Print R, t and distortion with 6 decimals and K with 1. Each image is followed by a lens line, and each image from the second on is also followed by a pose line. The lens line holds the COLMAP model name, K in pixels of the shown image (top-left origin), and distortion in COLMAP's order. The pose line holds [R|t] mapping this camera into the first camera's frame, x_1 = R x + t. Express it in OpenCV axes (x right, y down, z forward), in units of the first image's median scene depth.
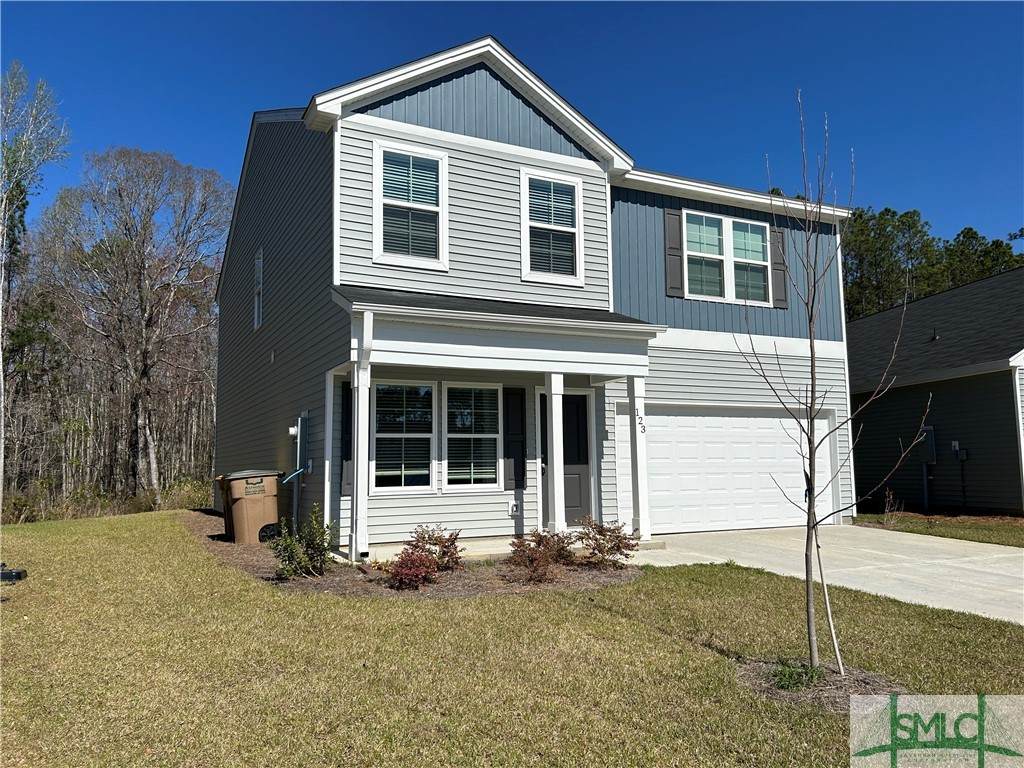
lens RADIAL K [[763.5, 0, 512.0], [0, 763.5, 384.0], [0, 0, 1]] dist [0.123196, -0.218067]
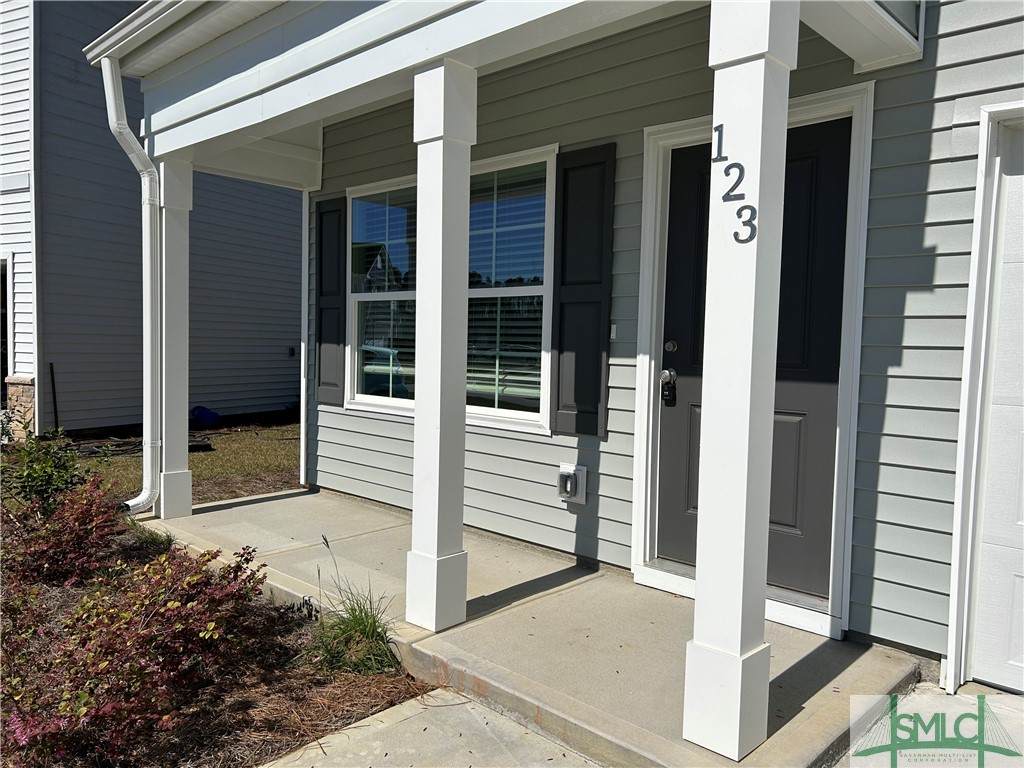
lens RADIAL K [[763.5, 0, 512.0], [0, 763.5, 384.0], [0, 0, 1]] dist [0.123196, -0.218067]
pose [[0.318226, 0.070928, -0.945358, 0.324867], [0.069107, 0.992809, 0.097751, 0.072457], [0.945493, -0.096438, 0.311036, 0.824355]]
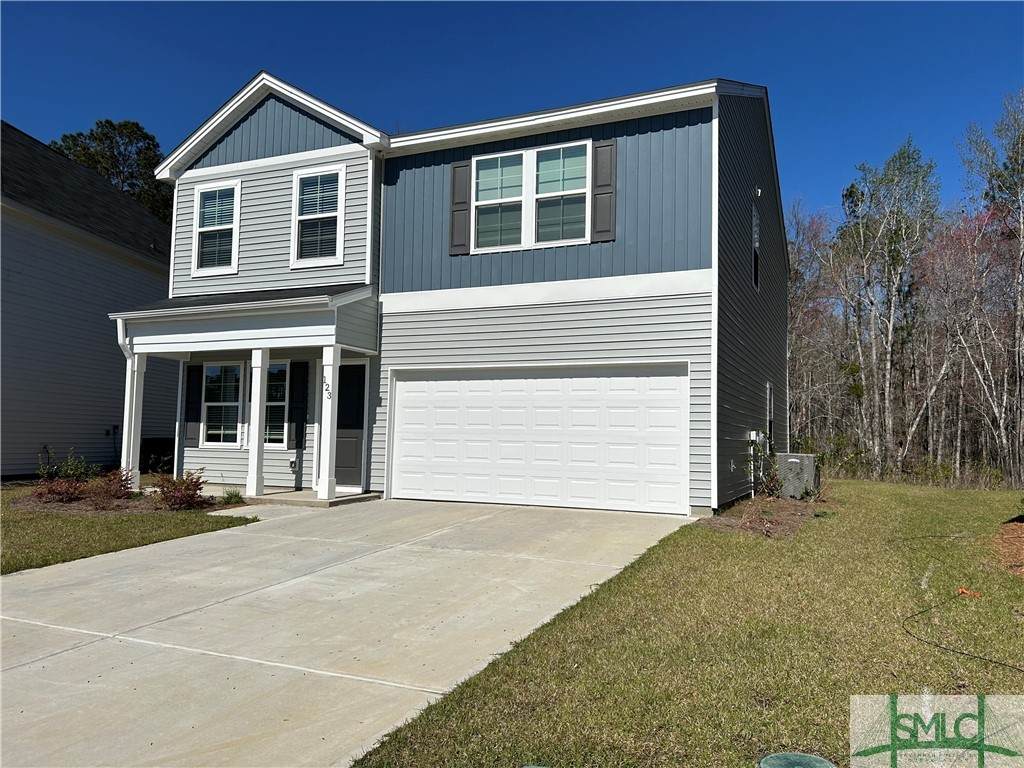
lens RADIAL K [[763.5, 0, 512.0], [0, 763.5, 384.0], [0, 0, 1]] dist [0.123196, -0.218067]
pose [[0.626460, -0.034456, -0.778691, 1.086047], [0.054091, 0.998536, -0.000667, 0.054731], [0.777574, -0.041703, 0.627407, 0.500759]]
